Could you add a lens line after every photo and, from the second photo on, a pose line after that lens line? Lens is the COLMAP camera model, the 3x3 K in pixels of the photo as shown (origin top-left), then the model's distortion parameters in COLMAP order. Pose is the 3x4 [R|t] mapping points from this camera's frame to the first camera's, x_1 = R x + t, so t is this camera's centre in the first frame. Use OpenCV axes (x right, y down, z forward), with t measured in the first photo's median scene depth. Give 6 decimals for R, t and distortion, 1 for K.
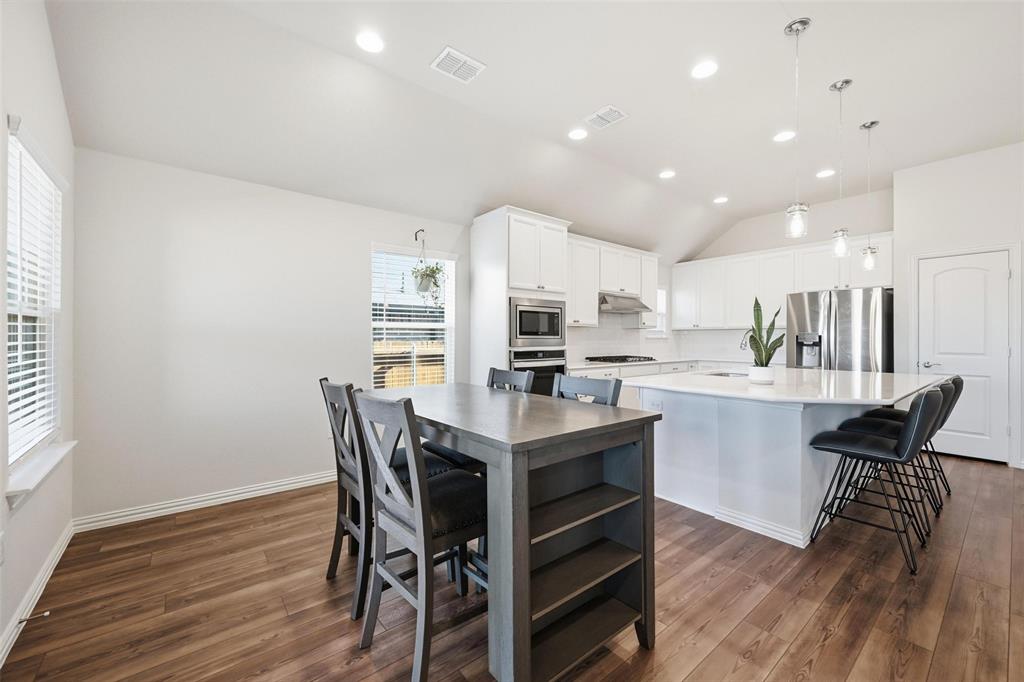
lens RADIAL K [[407.7, 0, 511.1], [0, 407.7, 337.8], [0, 0, 1]] dist [-0.002531, 0.000148]
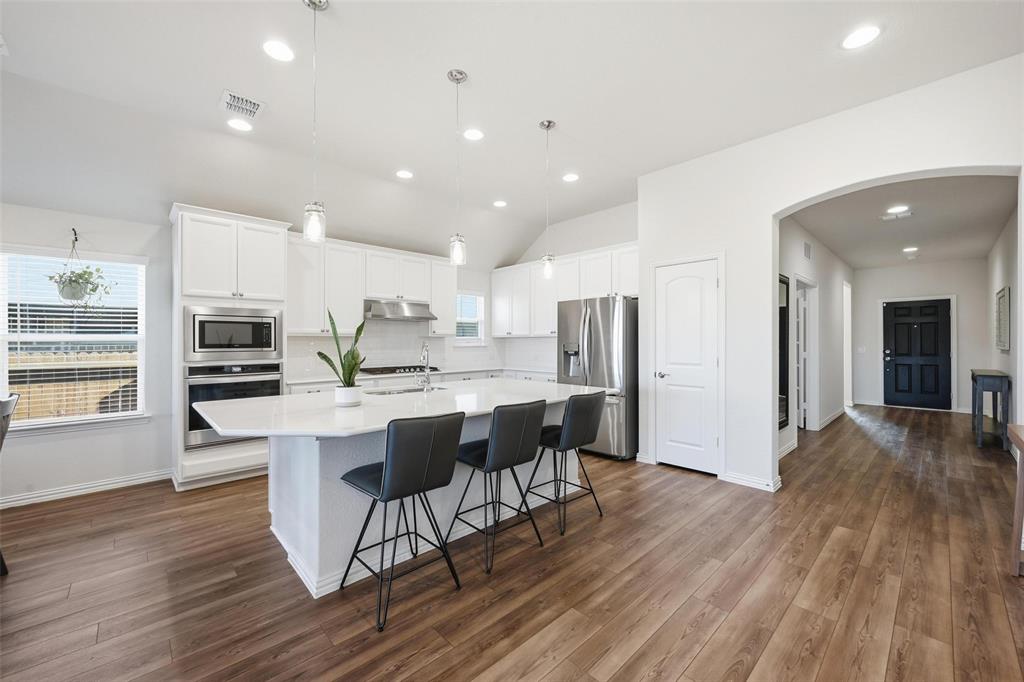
lens RADIAL K [[407.7, 0, 511.7], [0, 407.7, 338.5], [0, 0, 1]] dist [-0.002531, 0.000148]
pose [[0.996649, -0.007078, 0.081484, 0.578145], [0.007749, 0.999939, -0.007911, -0.014502], [-0.081423, 0.008516, 0.996643, 0.051702]]
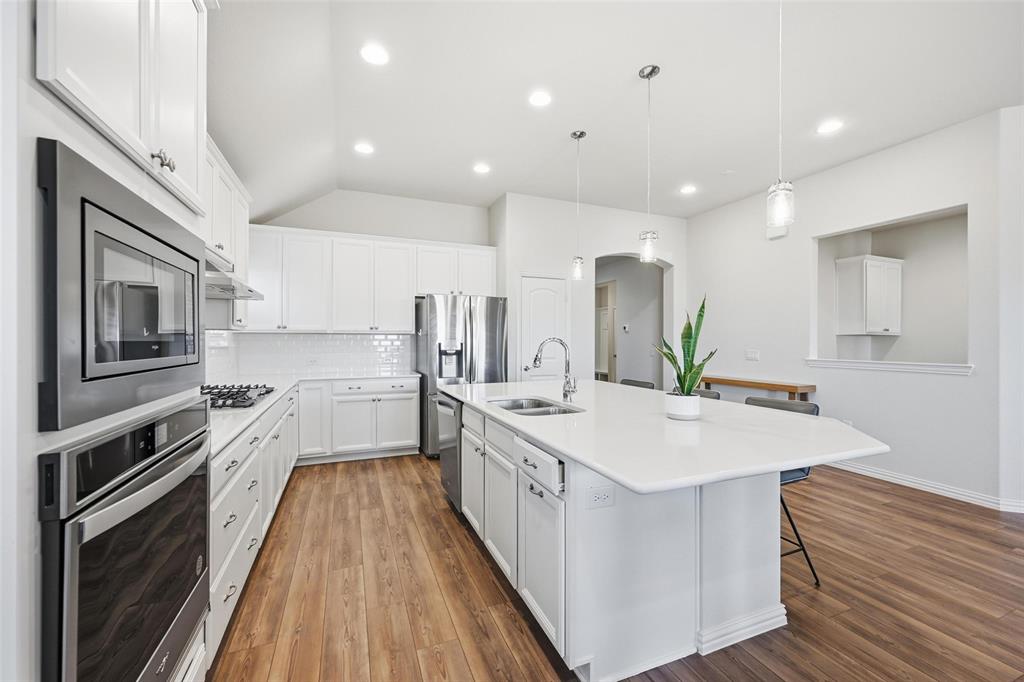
lens RADIAL K [[407.7, 0, 514.2], [0, 407.7, 342.7], [0, 0, 1]] dist [-0.002531, 0.000148]
pose [[0.282624, -0.006719, 0.959207, -0.099656], [-0.003678, 0.999961, 0.008088, -0.016760], [-0.959224, -0.005814, 0.282588, 0.696948]]
